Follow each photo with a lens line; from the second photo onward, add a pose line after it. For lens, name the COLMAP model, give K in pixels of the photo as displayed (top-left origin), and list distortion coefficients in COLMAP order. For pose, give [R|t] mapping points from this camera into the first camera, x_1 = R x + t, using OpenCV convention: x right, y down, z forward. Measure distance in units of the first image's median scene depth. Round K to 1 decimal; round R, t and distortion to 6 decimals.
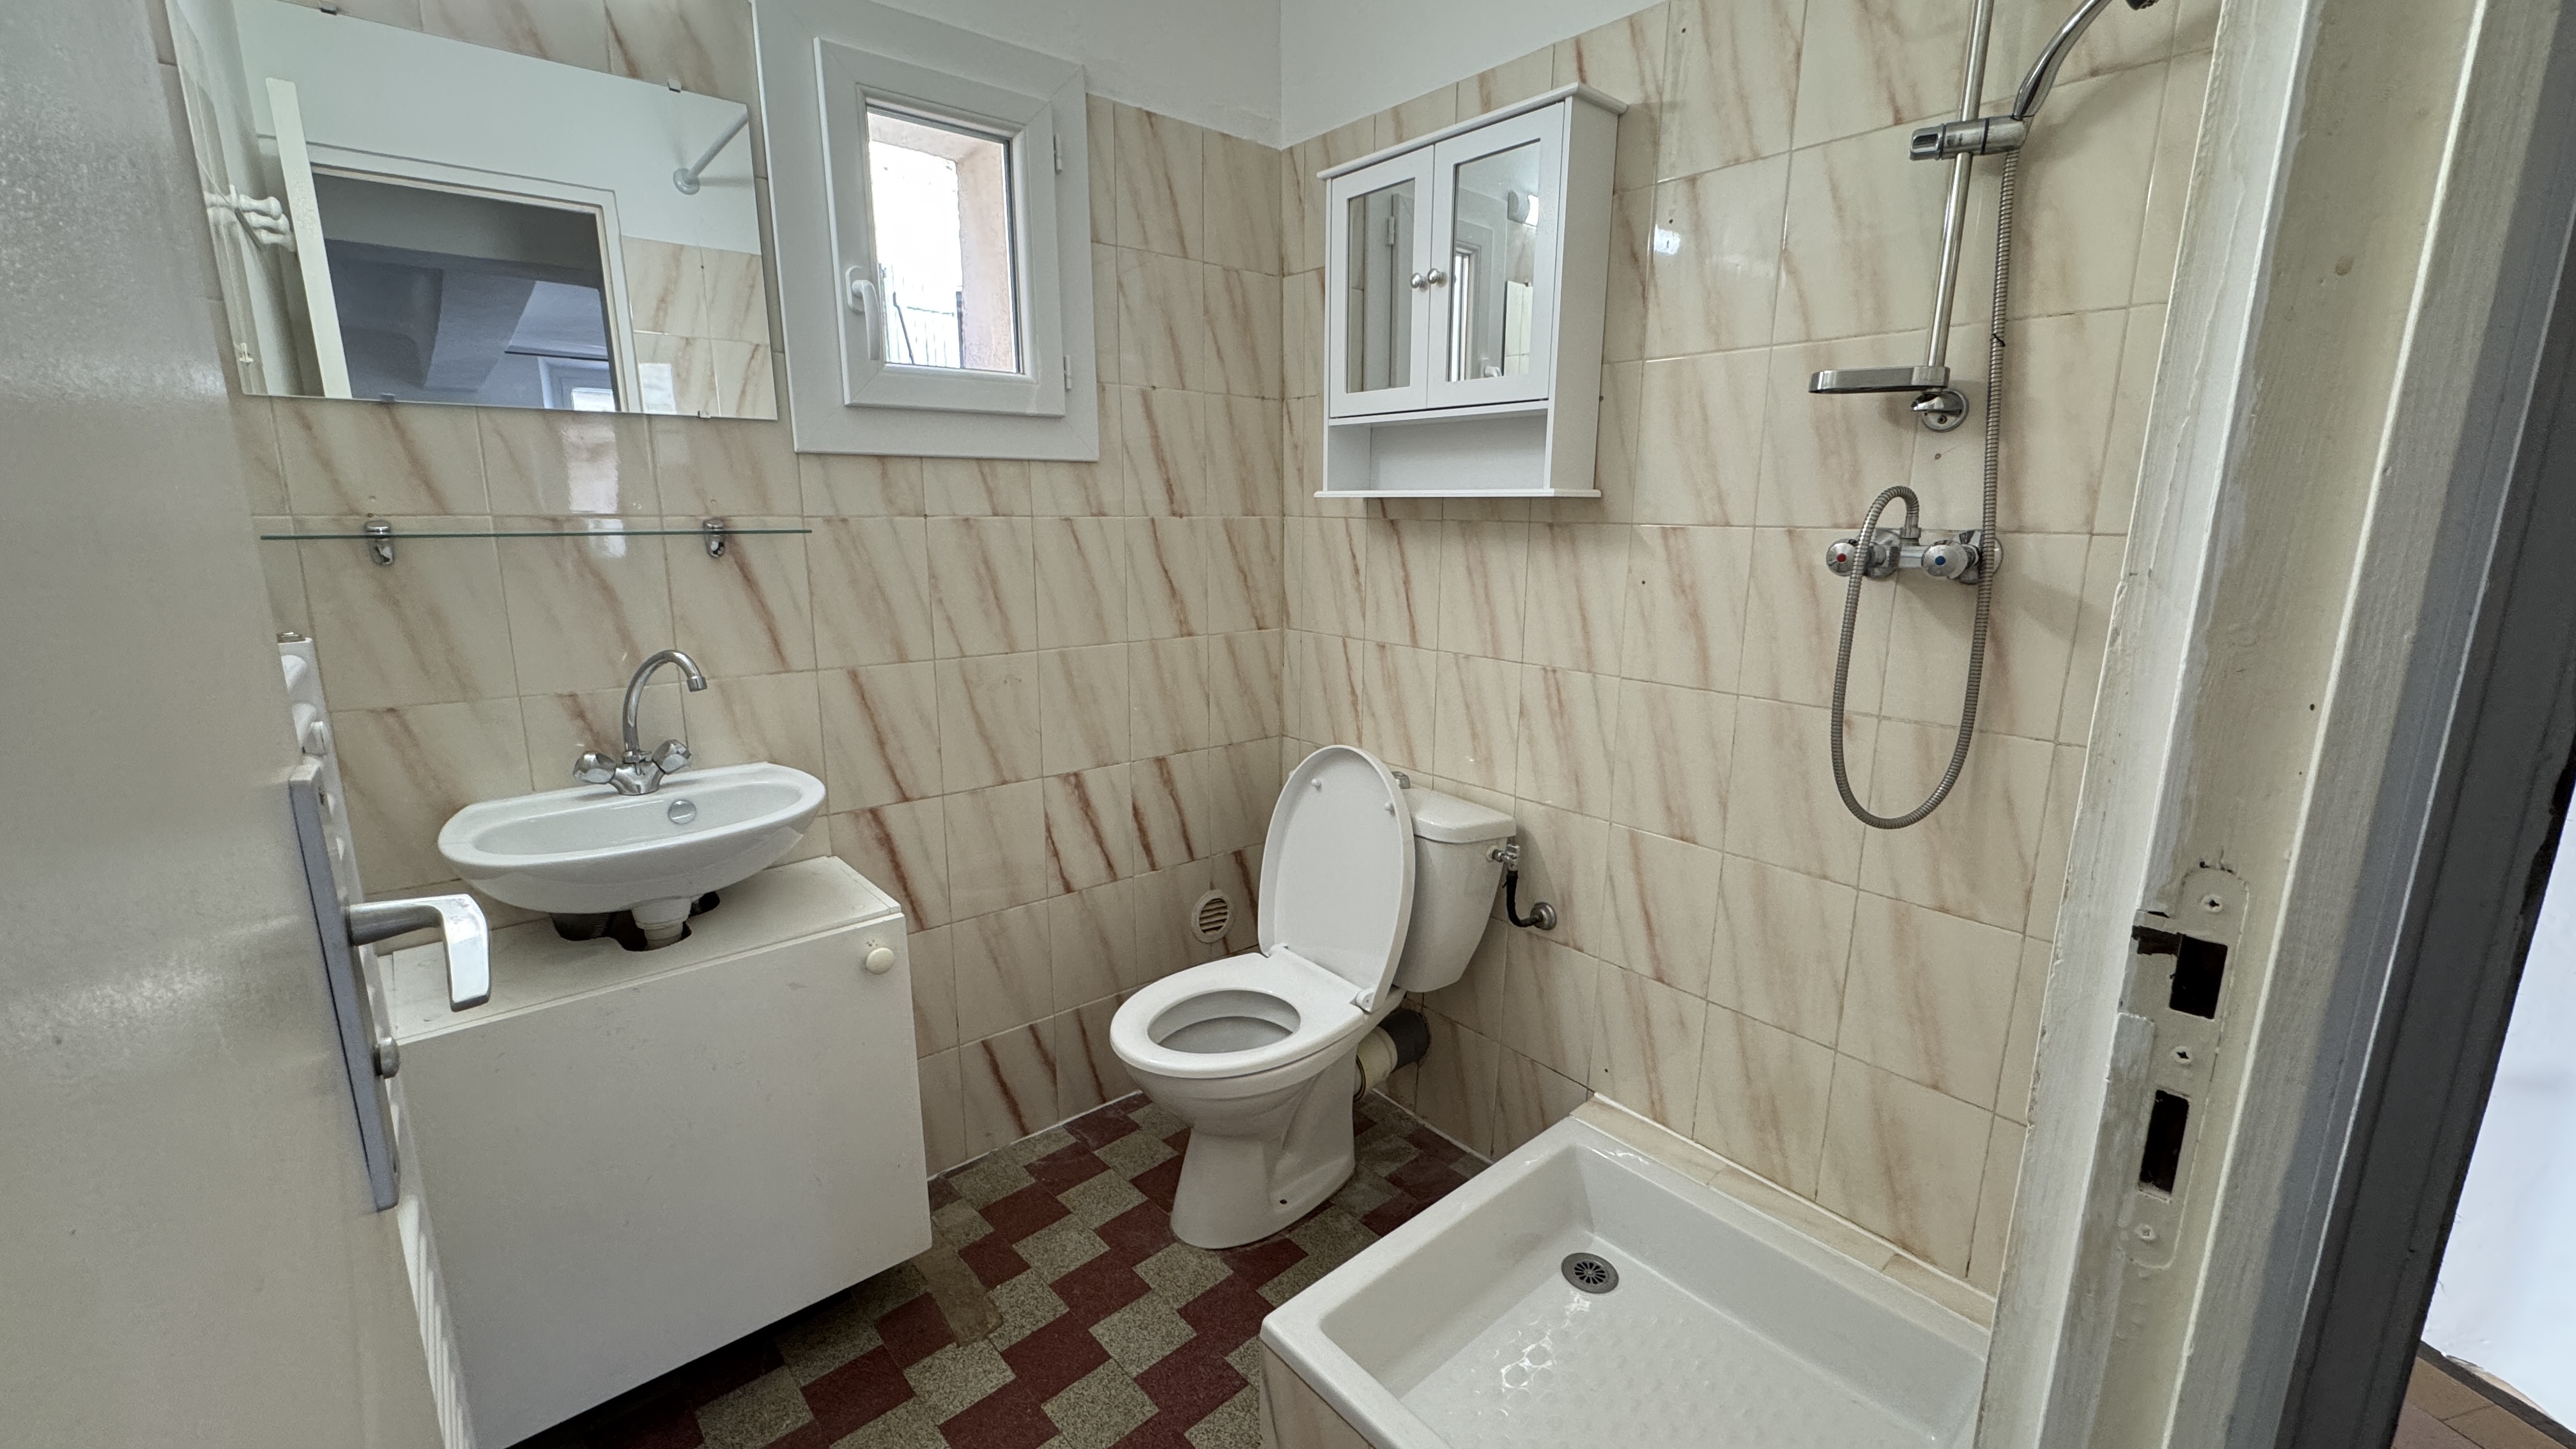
lens RADIAL K [[1036.2, 0, 1298.8], [0, 1036.2, 728.8], [0, 0, 1]] dist [-0.002581, 0.000890]
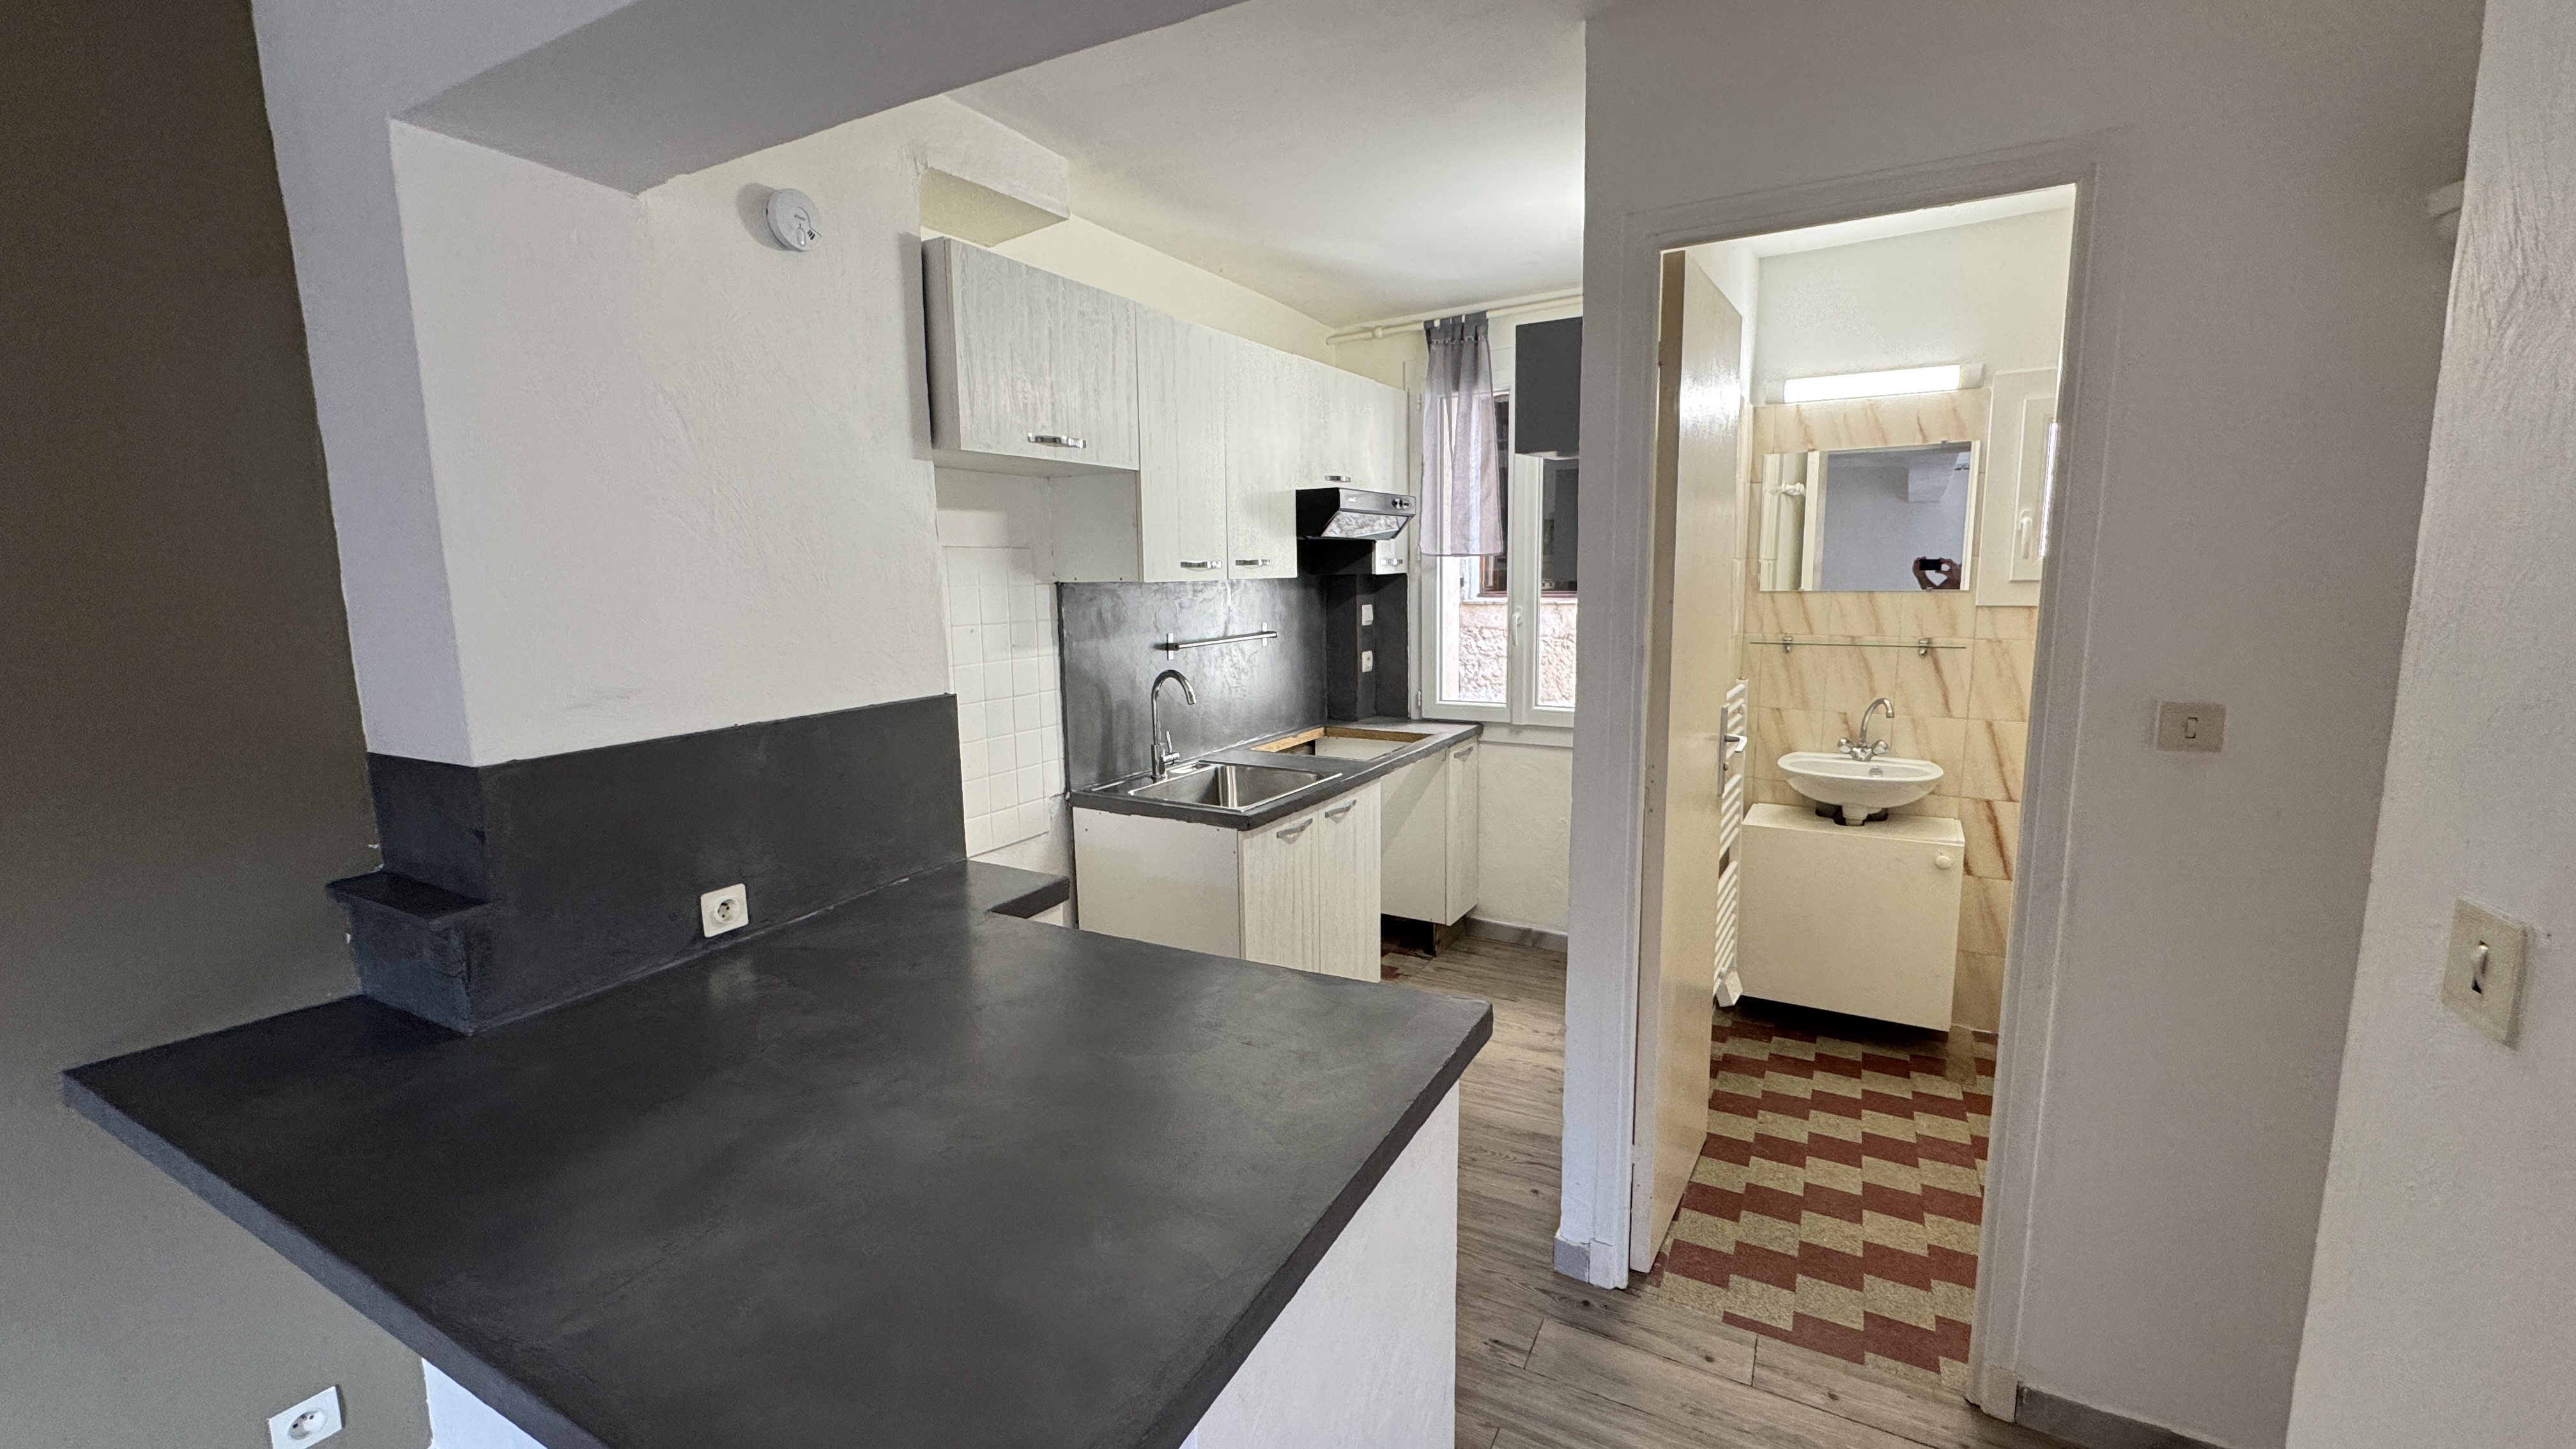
lens RADIAL K [[1036.2, 0, 1281.8], [0, 1036.2, 728.9], [0, 0, 1]] dist [-0.002581, 0.000890]
pose [[0.344031, 0.131367, -0.929723, 0.976704], [-0.187377, 0.979854, 0.069114, 0.074355], [0.920072, 0.150432, 0.361715, -0.940119]]
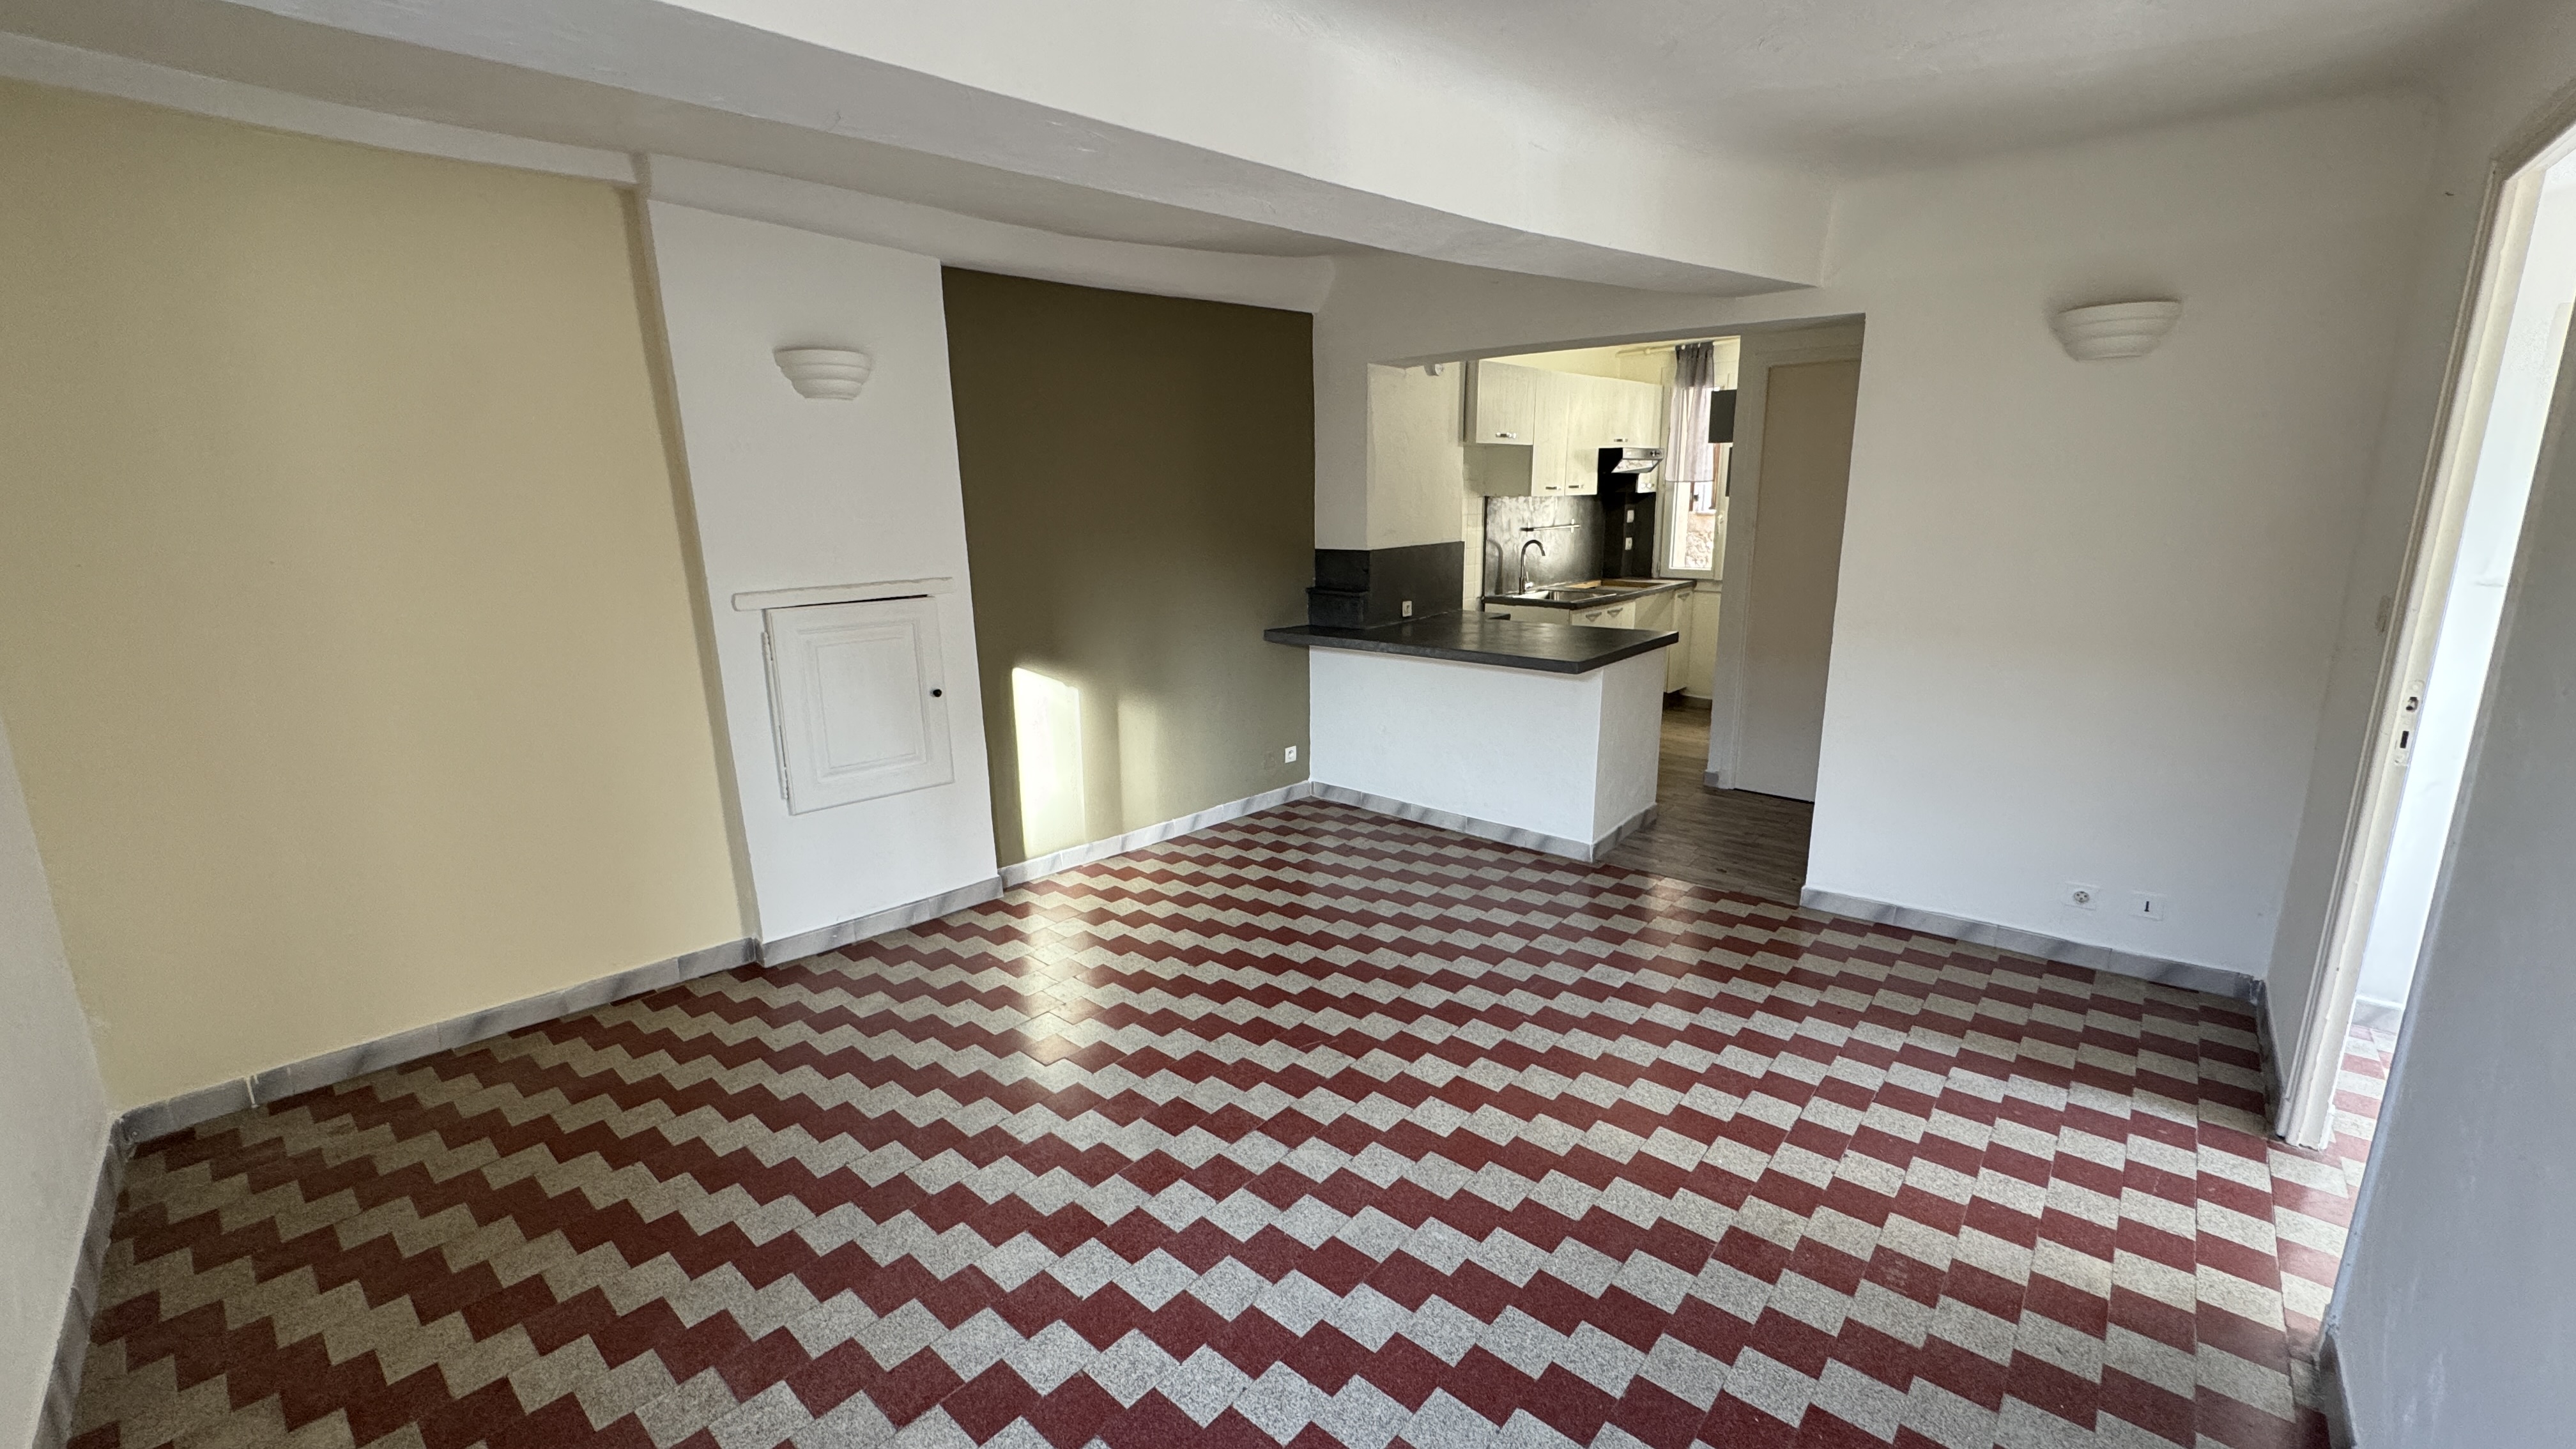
lens RADIAL K [[1036.2, 0, 1285.3], [0, 1036.2, 733.1], [0, 0, 1]] dist [-0.002581, 0.000890]
pose [[0.138375, 0.217497, -0.966203, 3.155862], [-0.200931, 0.961464, 0.187654, 0.319343], [0.969783, 0.168173, 0.176744, -2.046997]]
